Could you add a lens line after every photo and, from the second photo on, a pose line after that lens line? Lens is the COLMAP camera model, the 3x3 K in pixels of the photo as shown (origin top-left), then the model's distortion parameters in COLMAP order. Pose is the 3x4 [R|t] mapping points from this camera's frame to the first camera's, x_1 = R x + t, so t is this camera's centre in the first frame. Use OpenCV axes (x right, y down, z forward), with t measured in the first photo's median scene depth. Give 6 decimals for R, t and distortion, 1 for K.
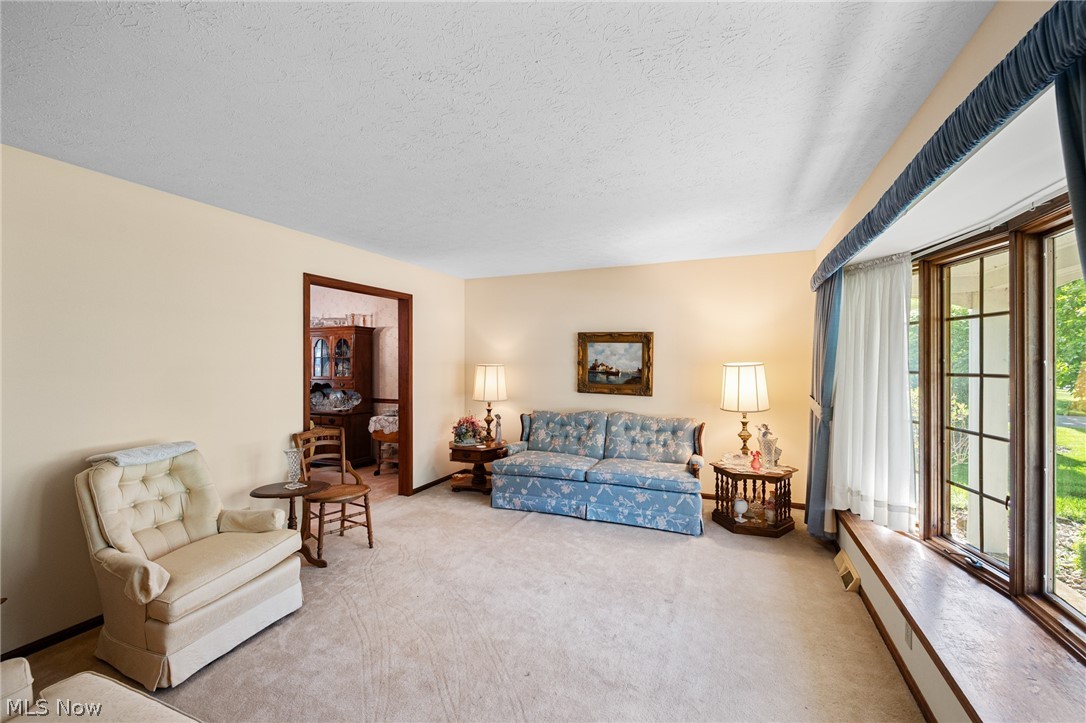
lens RADIAL K [[459.9, 0, 544.0], [0, 459.9, 361.1], [0, 0, 1]] dist [0.001201, -0.001019]
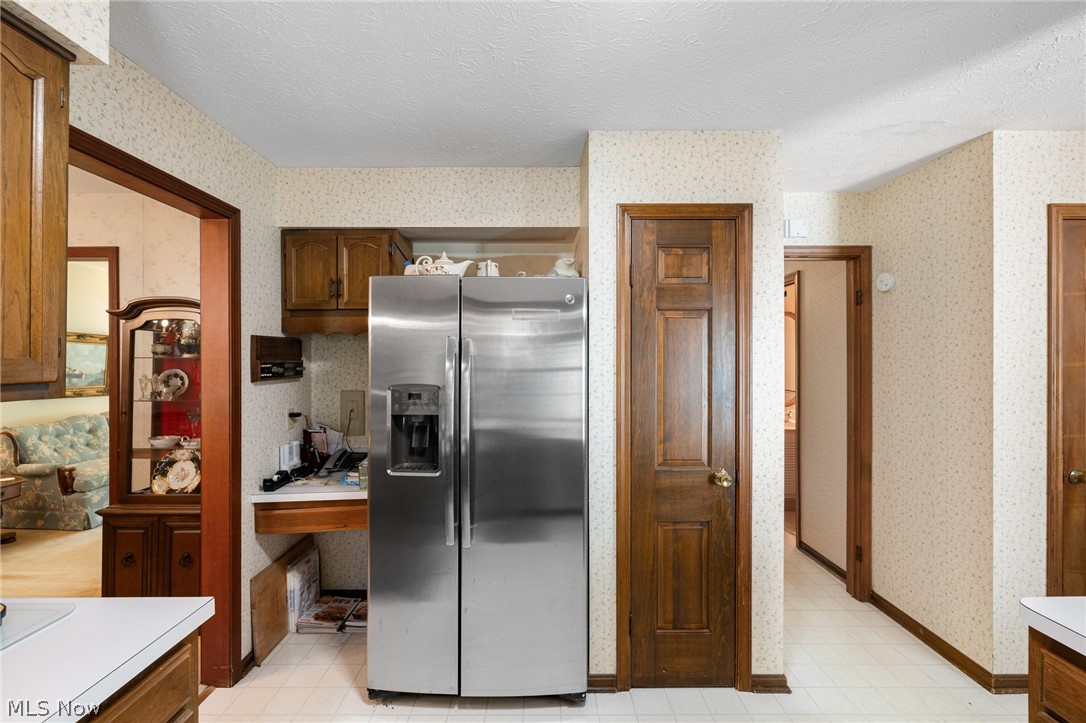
lens RADIAL K [[459.9, 0, 543.0], [0, 459.9, 358.7], [0, 0, 1]] dist [0.001201, -0.001019]
pose [[-0.385476, 0.001018, 0.922717, -1.338860], [-0.001034, 0.999998, -0.001536, -0.009809], [-0.922717, -0.001546, -0.385475, 0.564782]]
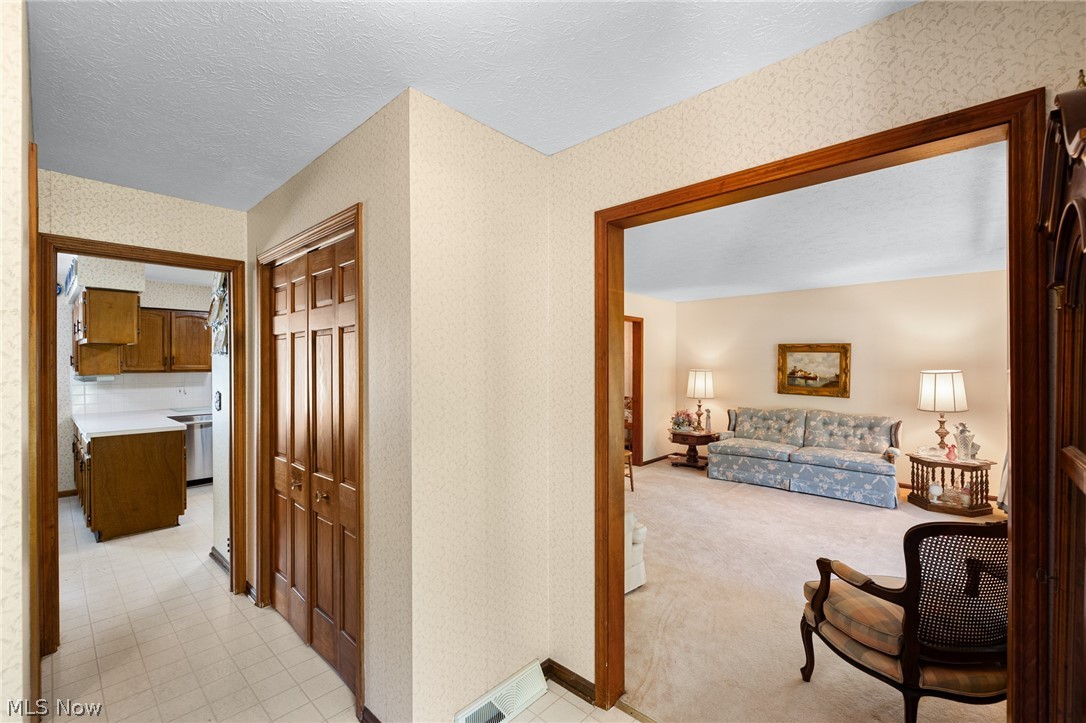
lens RADIAL K [[459.9, 0, 545.2], [0, 459.9, 368.6], [0, 0, 1]] dist [0.001201, -0.001019]
pose [[0.940220, 0.005386, -0.340526, -0.111257], [-0.003138, 0.999969, 0.007153, -0.005365], [0.340554, -0.005657, 0.940208, -0.429243]]
